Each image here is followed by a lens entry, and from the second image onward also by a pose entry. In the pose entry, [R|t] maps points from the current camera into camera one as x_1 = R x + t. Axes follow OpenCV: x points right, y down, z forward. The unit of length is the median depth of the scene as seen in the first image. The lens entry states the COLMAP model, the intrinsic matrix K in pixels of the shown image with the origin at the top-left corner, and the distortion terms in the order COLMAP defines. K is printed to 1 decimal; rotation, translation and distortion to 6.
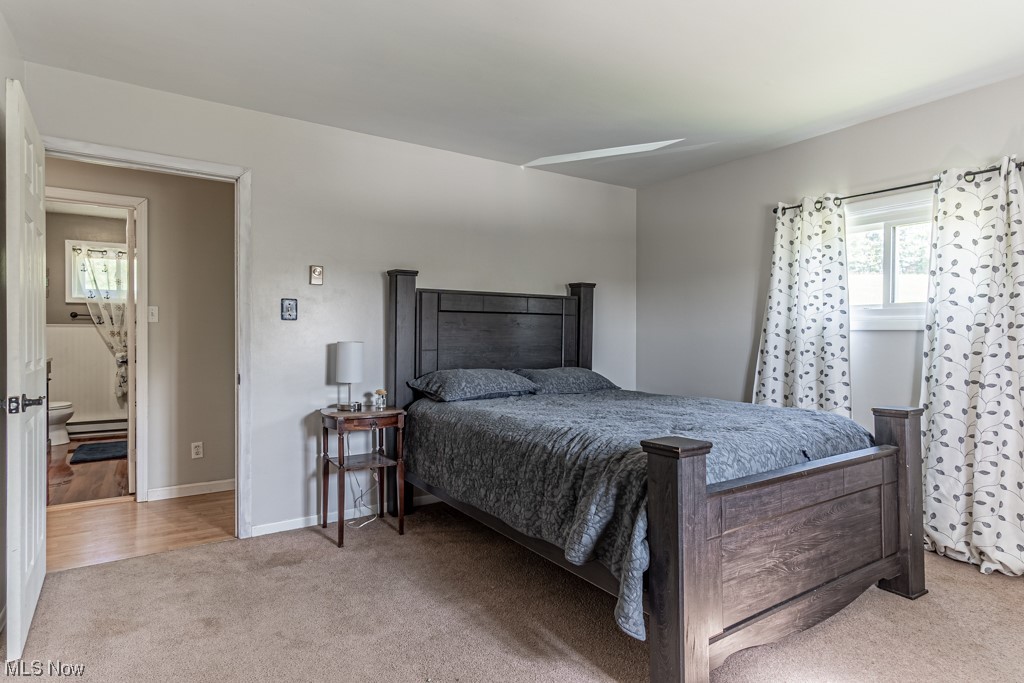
lens RADIAL K [[550.7, 0, 516.3], [0, 550.7, 333.0], [0, 0, 1]] dist [0.005752, 0.001999]
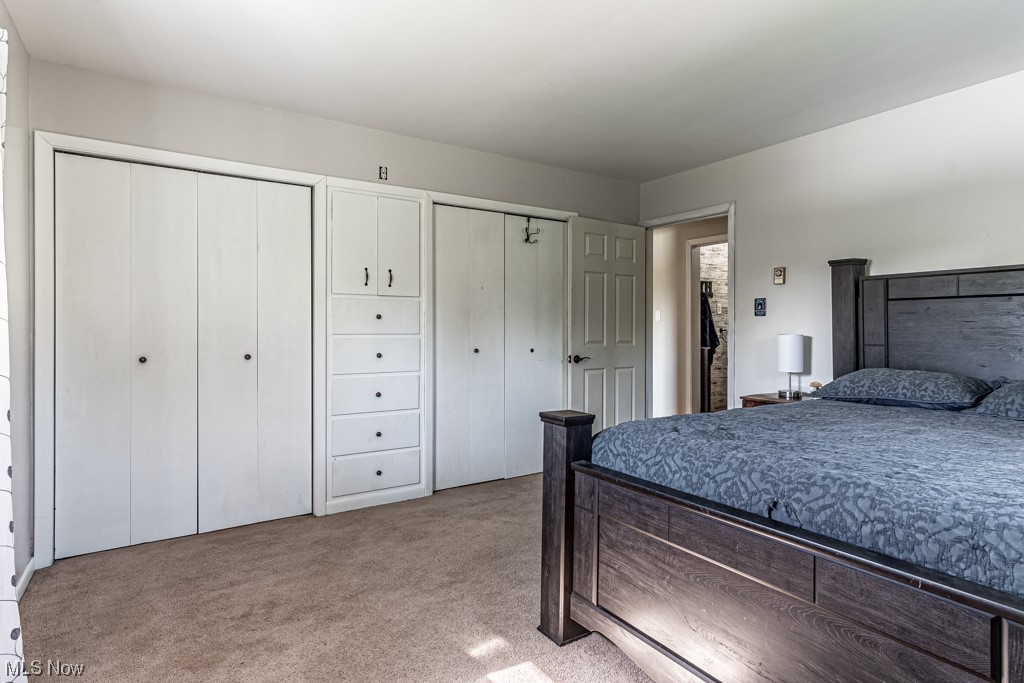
lens RADIAL K [[550.7, 0, 516.3], [0, 550.7, 333.0], [0, 0, 1]] dist [0.005752, 0.001999]
pose [[-0.015683, 0.005605, -0.999861, 0.779453], [-0.000682, 0.999984, 0.005616, 0.007407], [0.999877, 0.000770, -0.015679, 0.469606]]
